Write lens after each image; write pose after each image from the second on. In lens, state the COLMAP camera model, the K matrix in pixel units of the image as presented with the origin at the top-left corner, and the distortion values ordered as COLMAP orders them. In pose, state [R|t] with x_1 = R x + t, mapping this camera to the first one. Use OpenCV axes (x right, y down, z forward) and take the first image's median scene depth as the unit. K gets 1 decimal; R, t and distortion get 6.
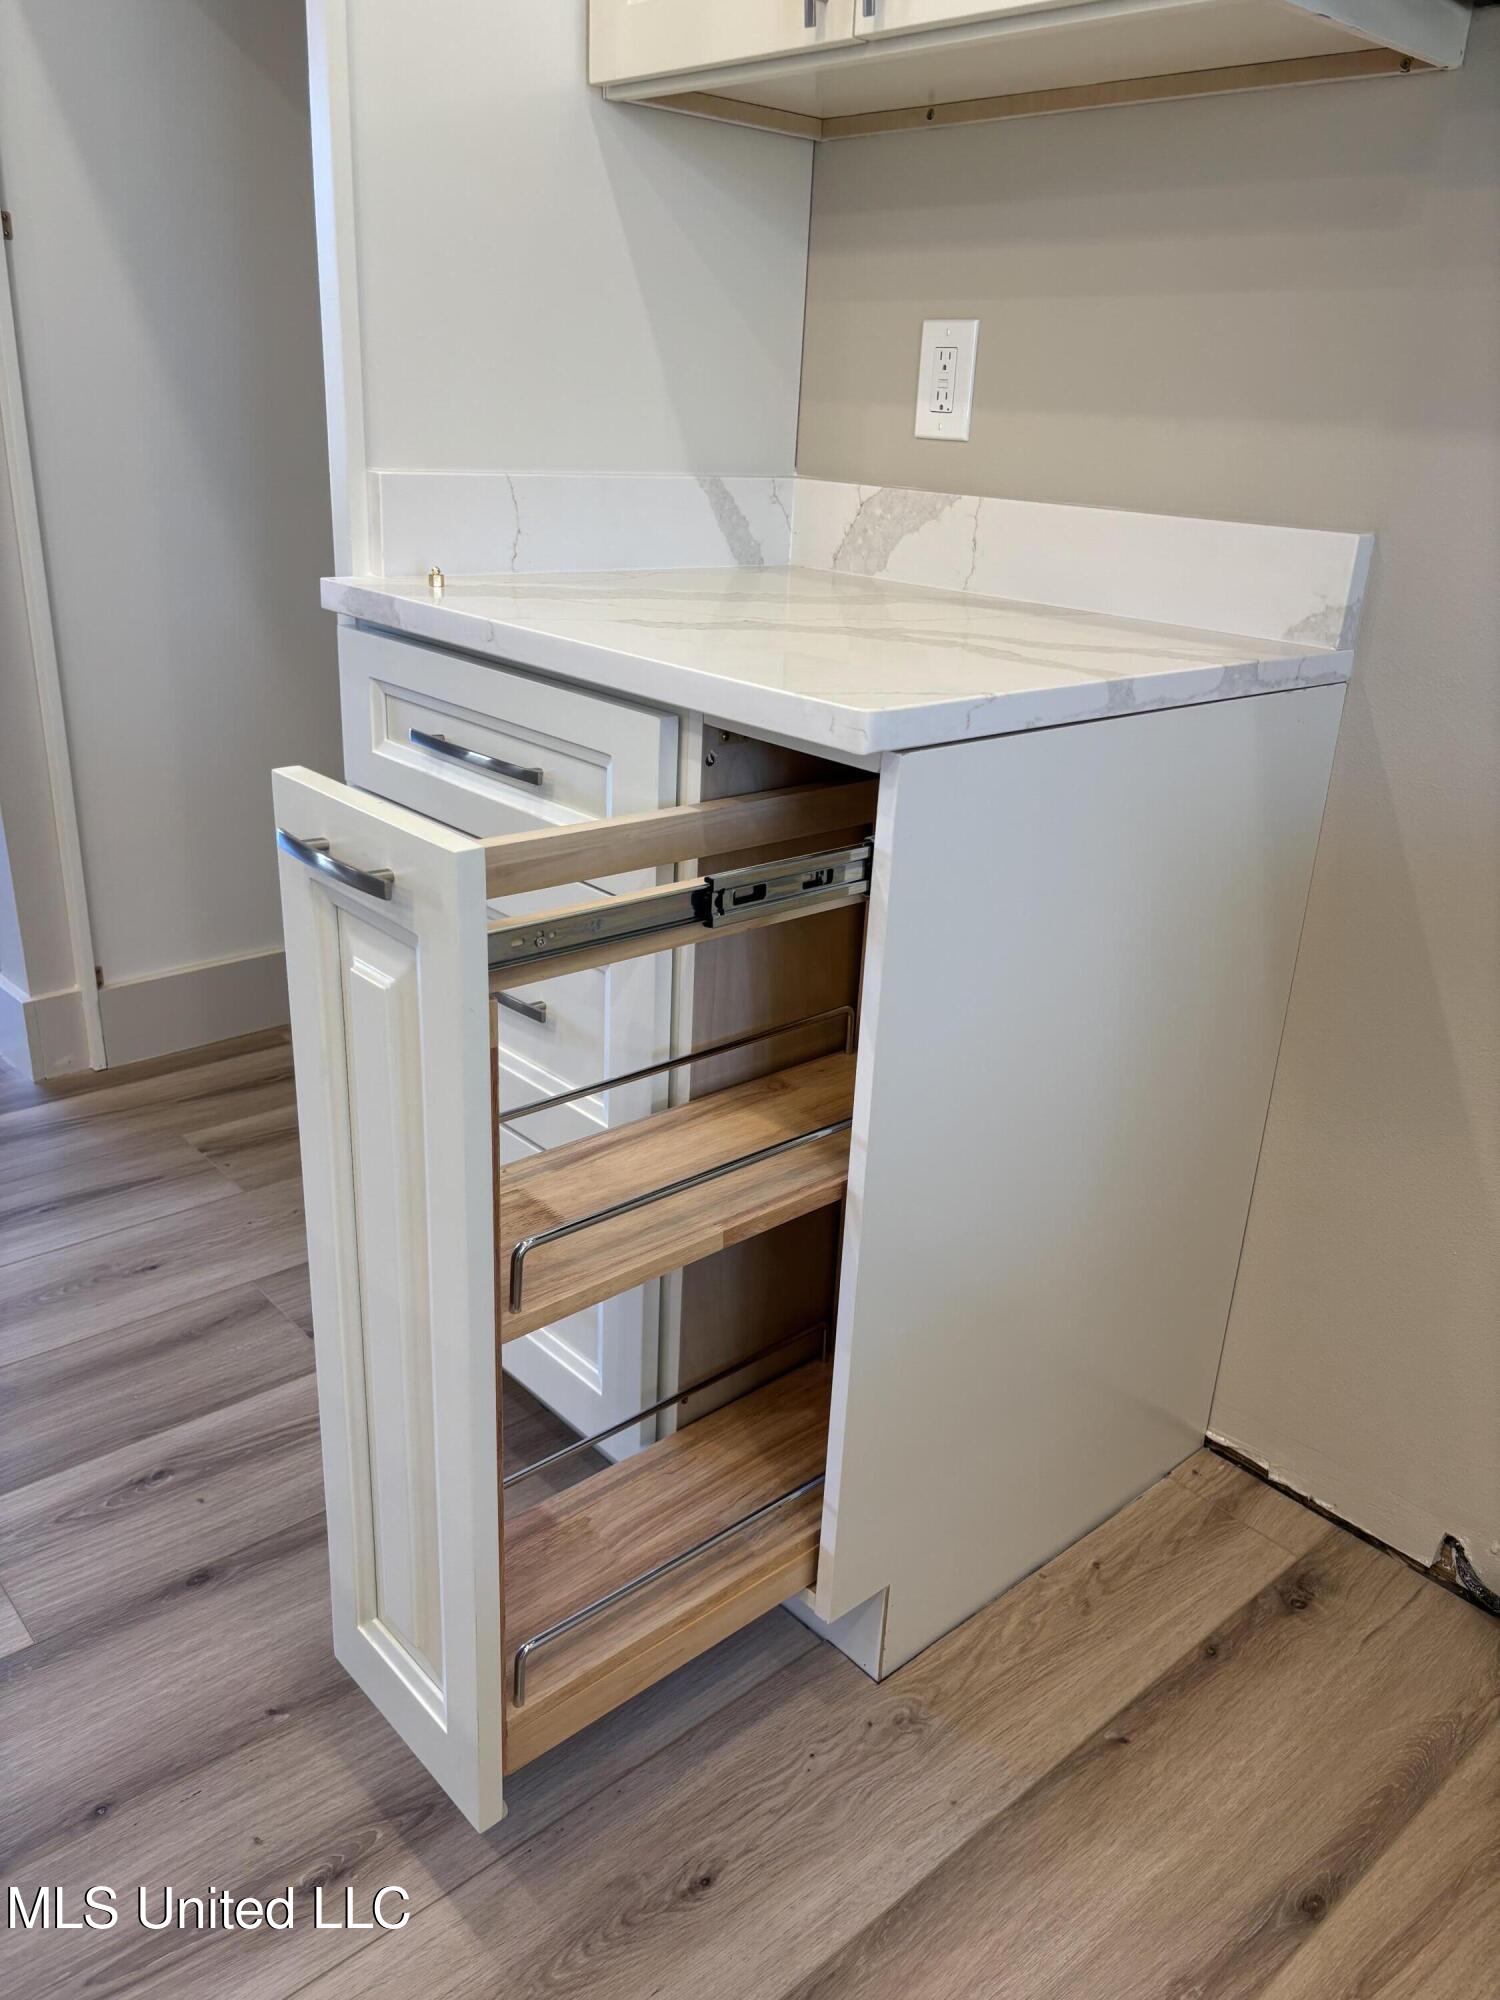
lens RADIAL K [[1505.2, 0, 750.0], [0, 1505.2, 1000.0], [0, 0, 1]] dist [0.002679, 0.001372]
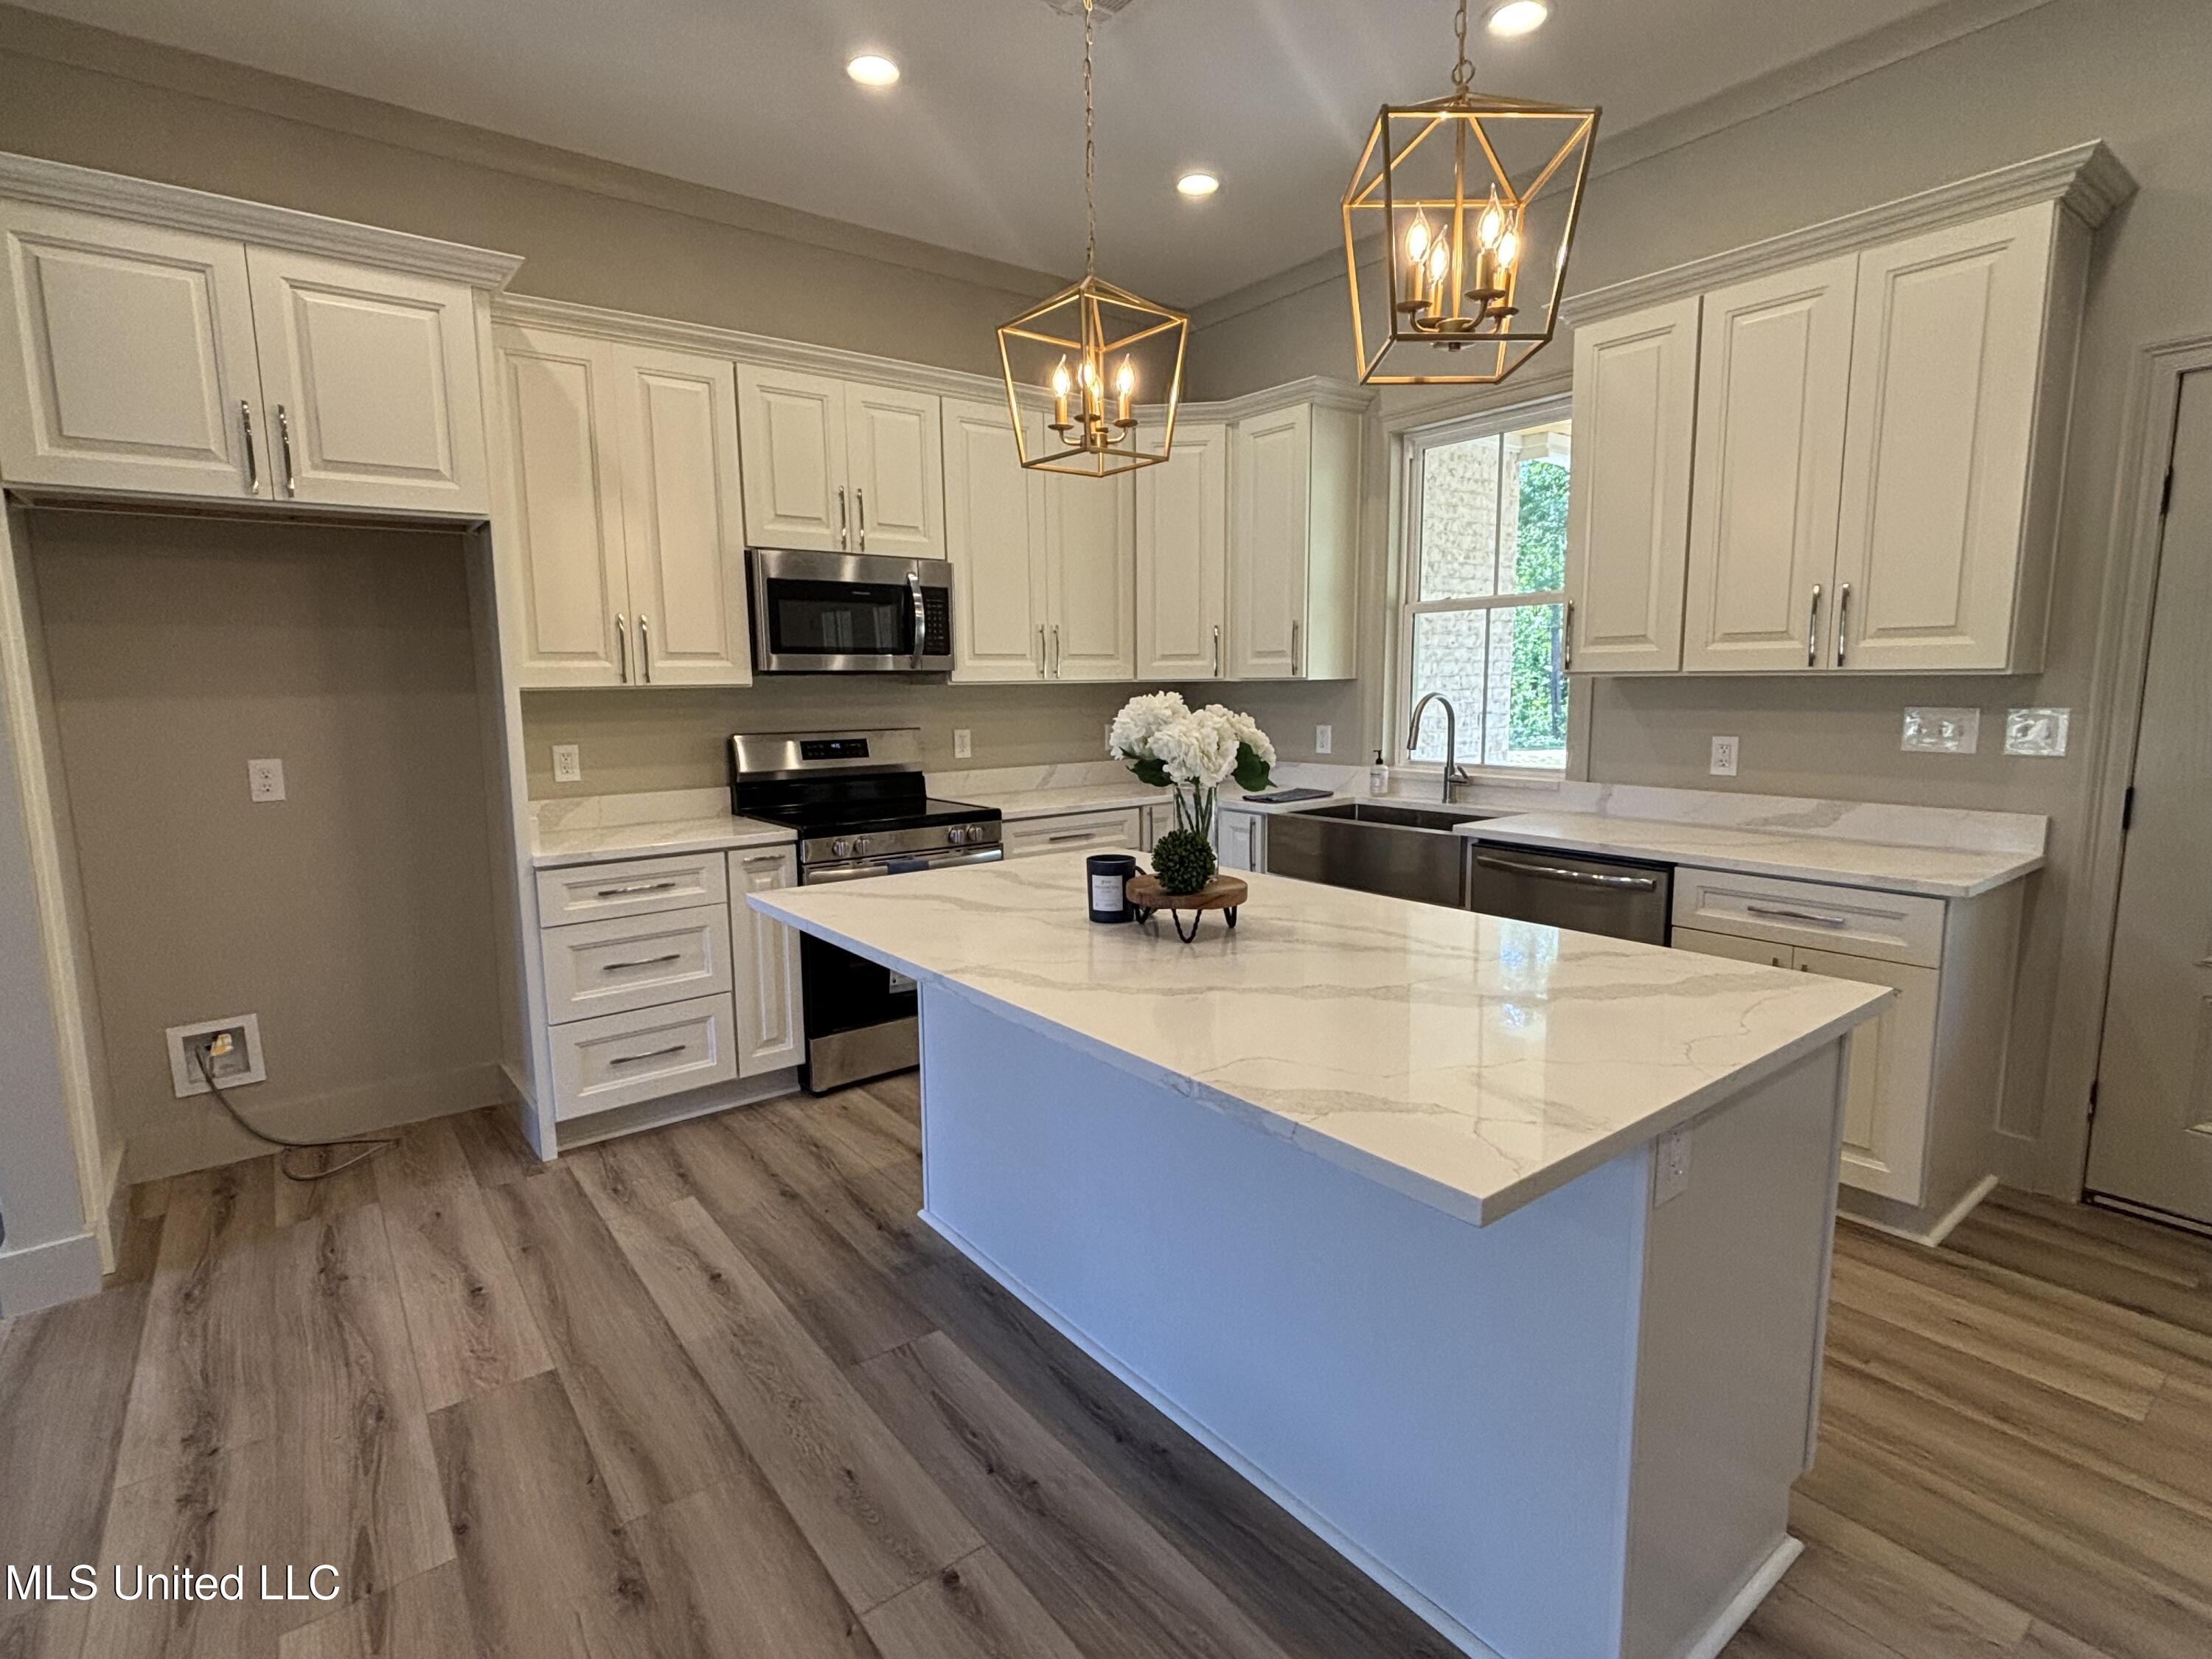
lens RADIAL K [[1085.7, 0, 1106.0], [0, 1085.7, 829.5], [0, 0, 1]] dist [-0.001145, 0.000582]
pose [[0.071464, -0.180429, 0.980988, -1.964760], [0.387428, 0.911302, 0.139388, -0.174605], [-0.919126, 0.370101, 0.135028, -0.246424]]
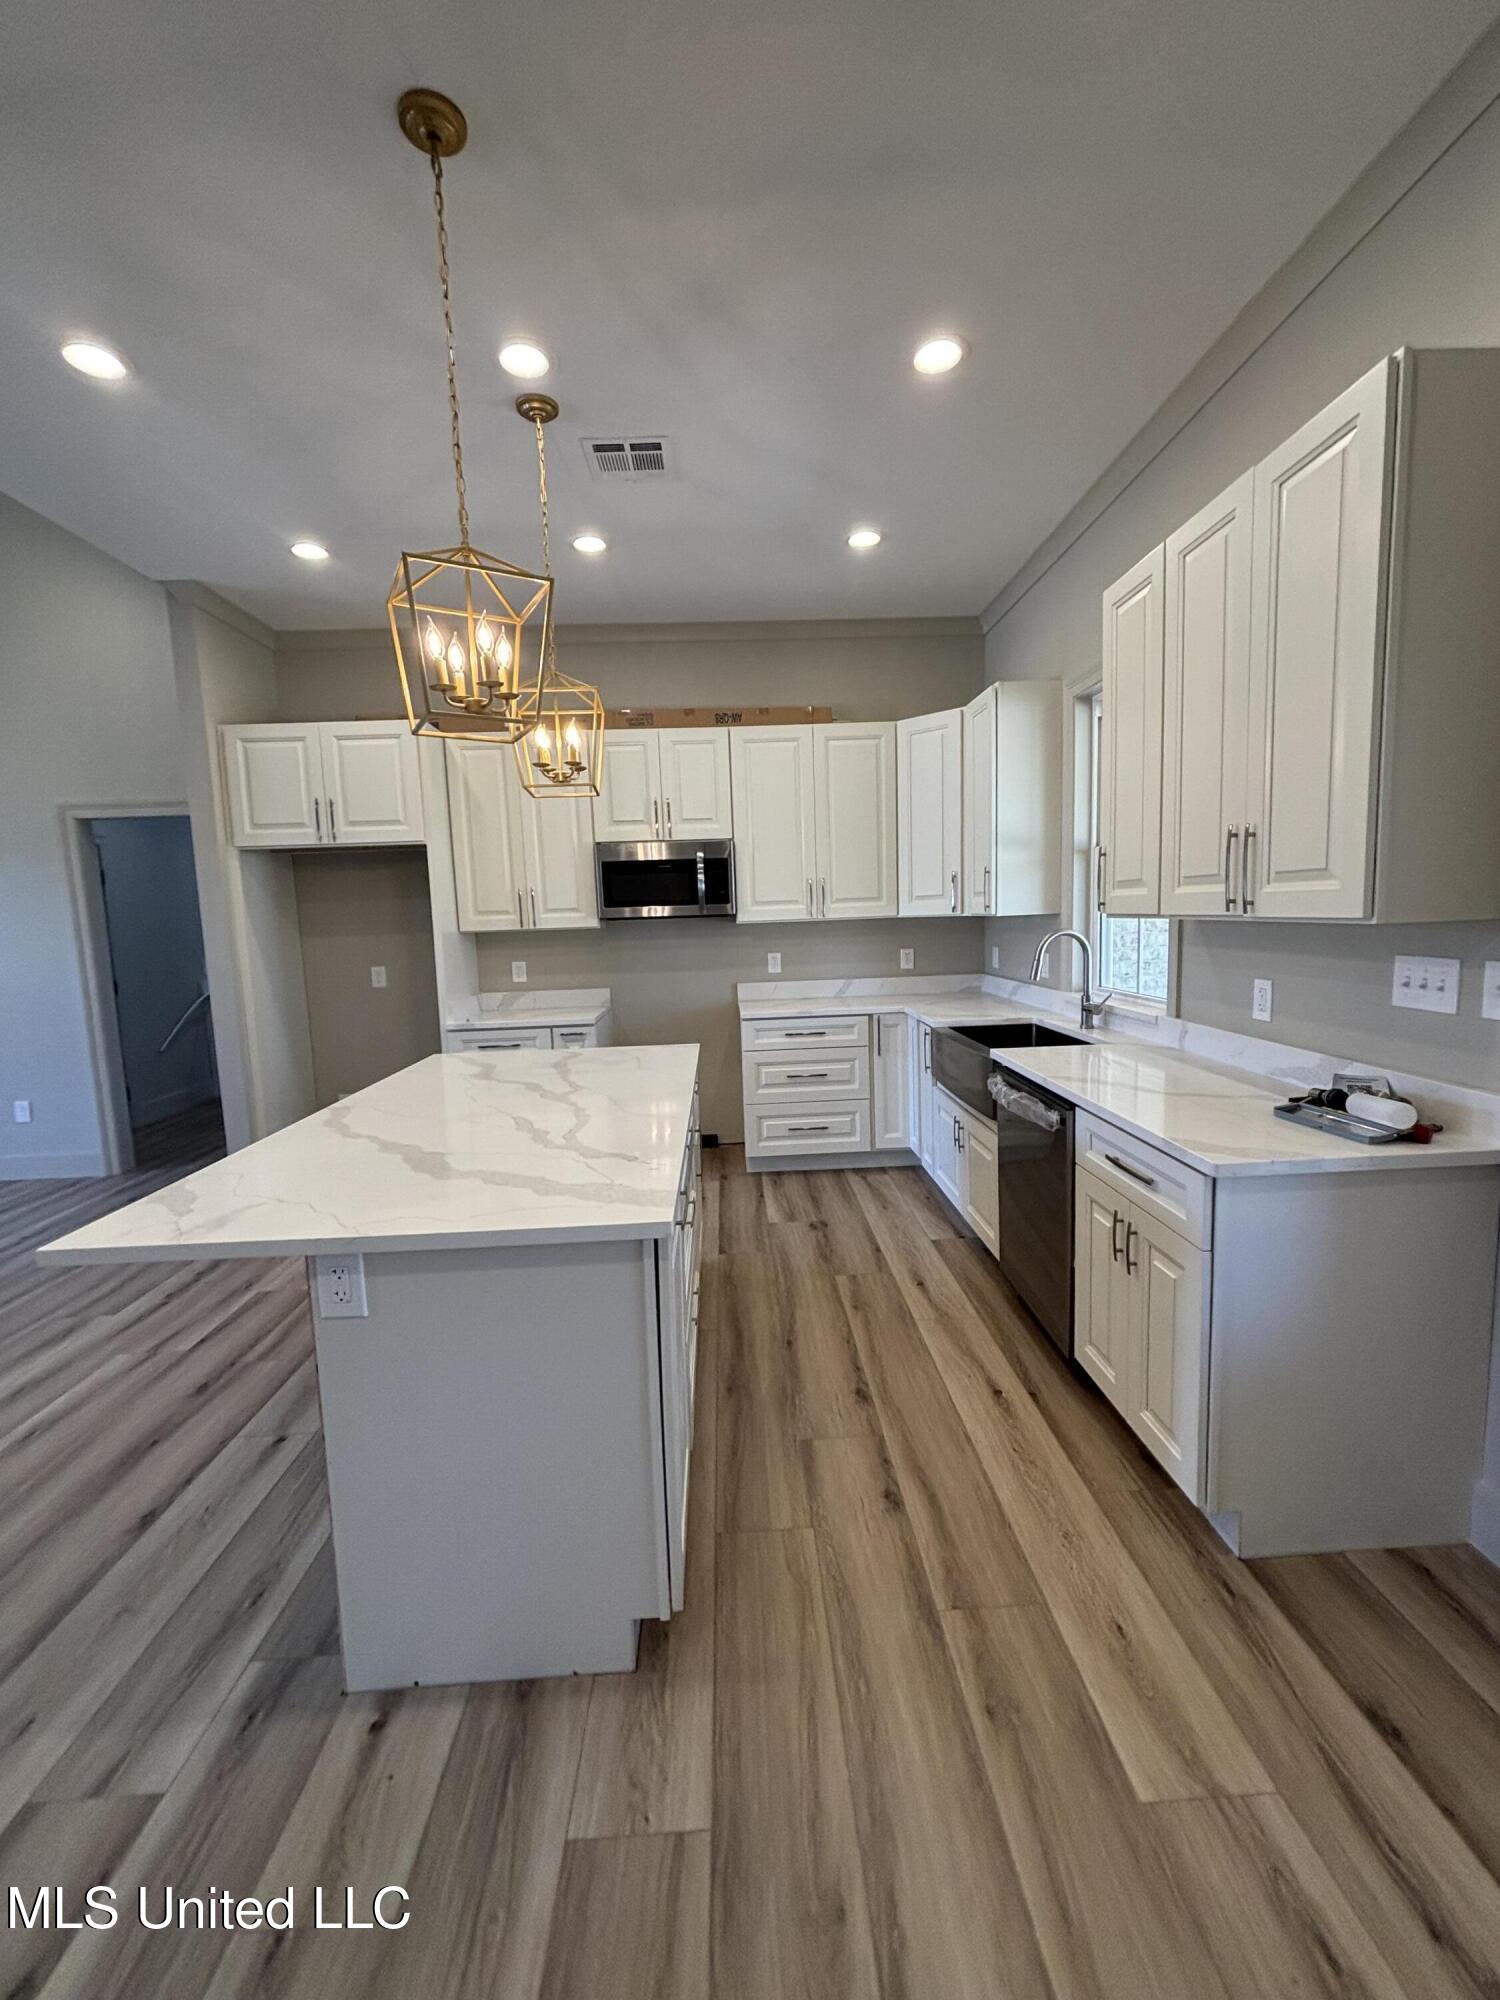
lens RADIAL K [[804.8, 0, 758.5], [0, 804.8, 1004.8], [0, 0, 1]] dist [-0.000601, -0.000247]
pose [[0.630205, -0.153793, 0.761045, -1.523778], [0.345633, 0.933279, -0.097614, 0.269370], [-0.695255, 0.324559, 0.641313, -1.381029]]
